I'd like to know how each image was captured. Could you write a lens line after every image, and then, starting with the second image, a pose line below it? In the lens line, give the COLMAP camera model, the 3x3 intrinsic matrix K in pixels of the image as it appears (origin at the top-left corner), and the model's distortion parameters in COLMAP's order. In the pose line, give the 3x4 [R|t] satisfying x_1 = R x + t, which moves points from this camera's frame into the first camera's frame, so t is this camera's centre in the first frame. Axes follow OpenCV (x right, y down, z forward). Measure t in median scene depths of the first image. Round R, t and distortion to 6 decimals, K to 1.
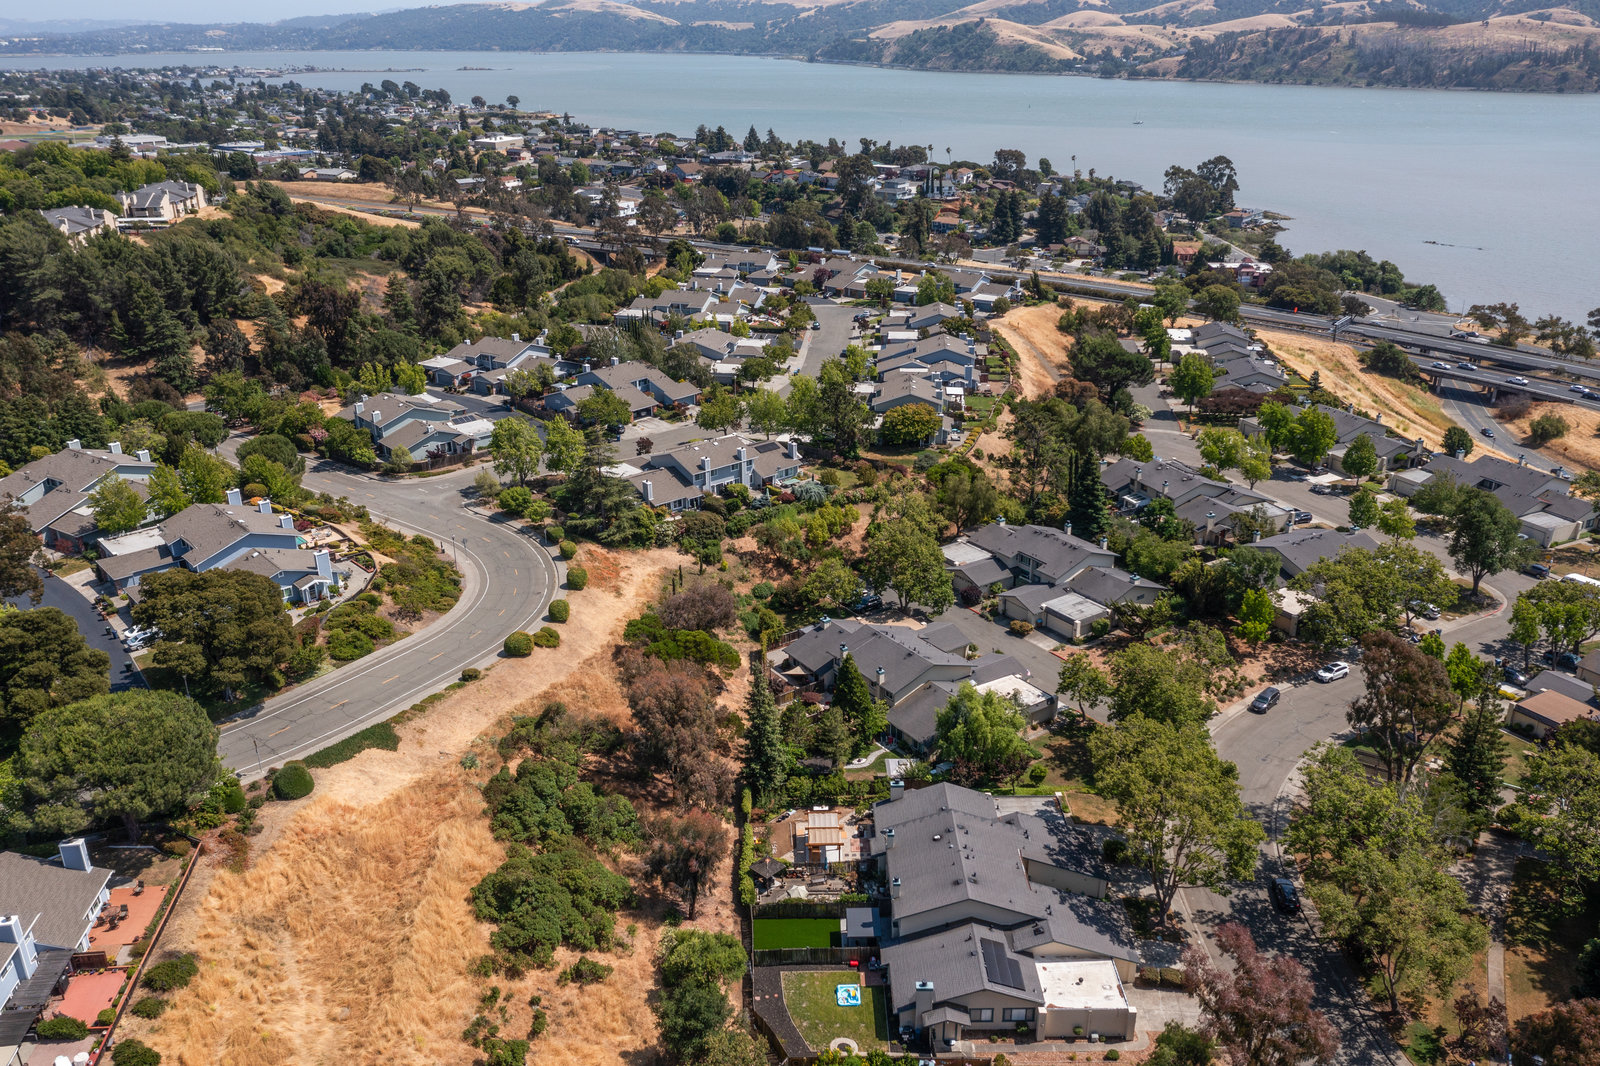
lens RADIAL K [[1284.1, 0, 808.2], [0, 1284.1, 527.1], [0, 0, 1]] dist [-0.003756, 0.000274]
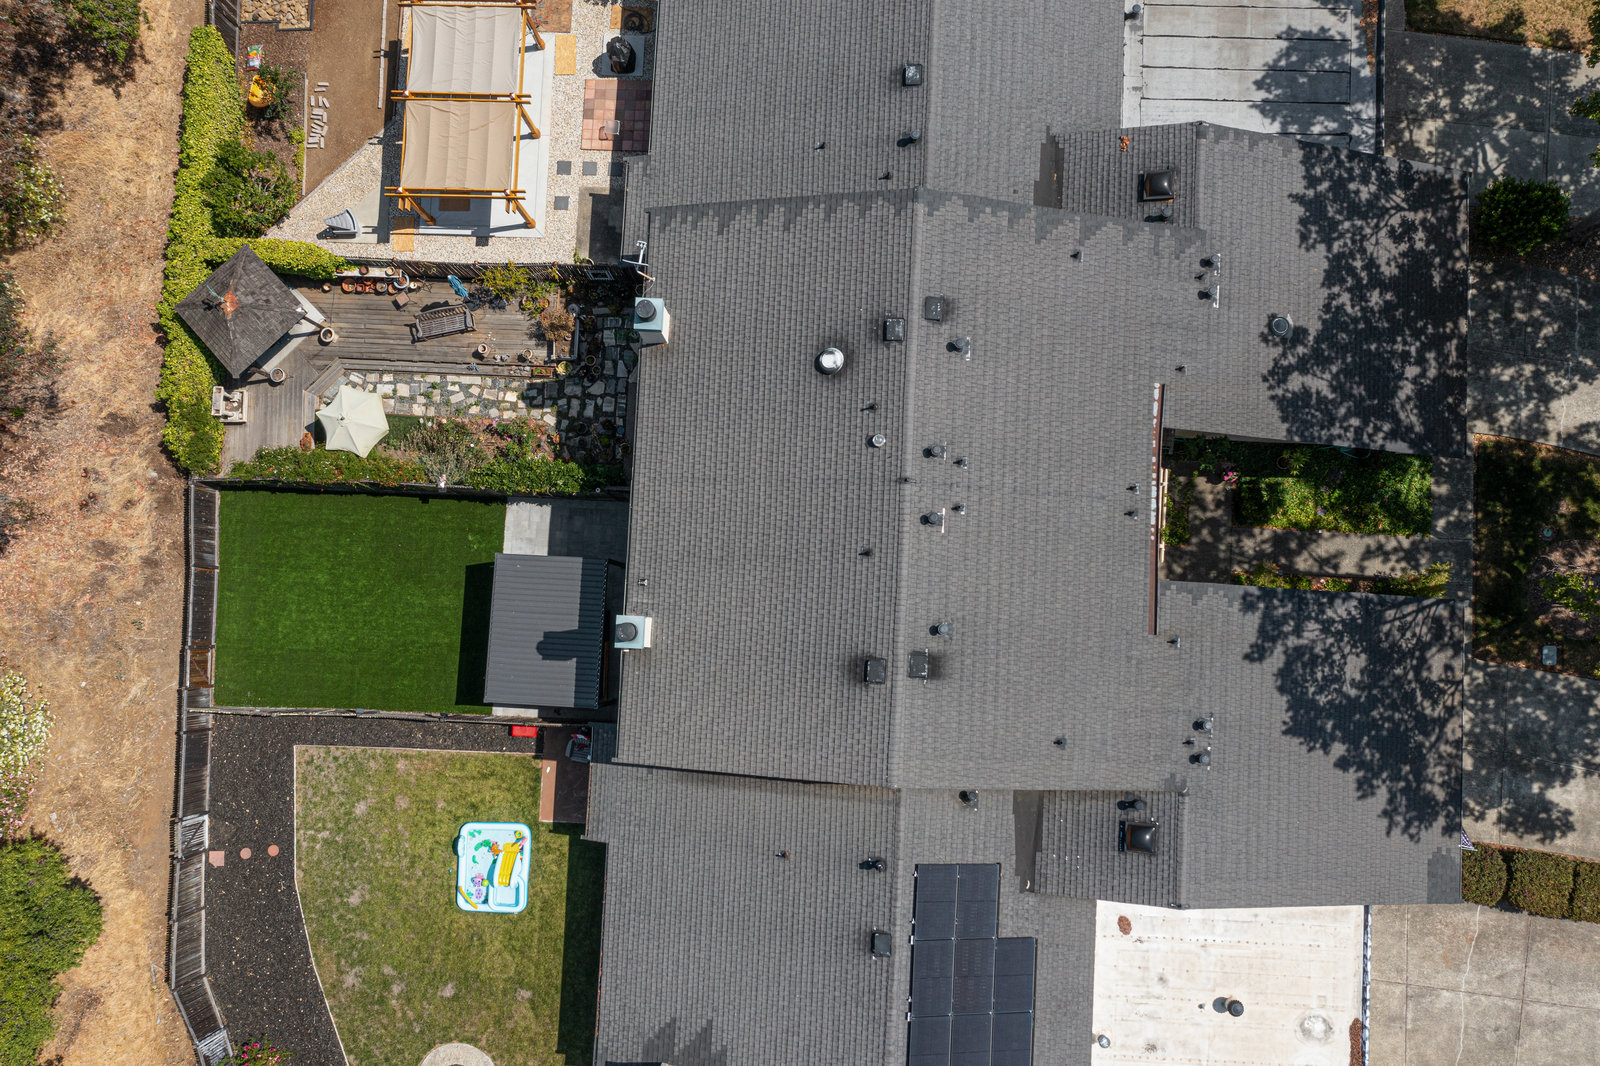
lens RADIAL K [[1284.1, 0, 808.2], [0, 1284.1, 527.1], [0, 0, 1]] dist [-0.003756, 0.000274]
pose [[0.997702, 0.060017, -0.031430, 0.037301], [0.001915, 0.438762, 0.898601, 0.012820], [0.067722, -0.896597, 0.437639, 0.305438]]
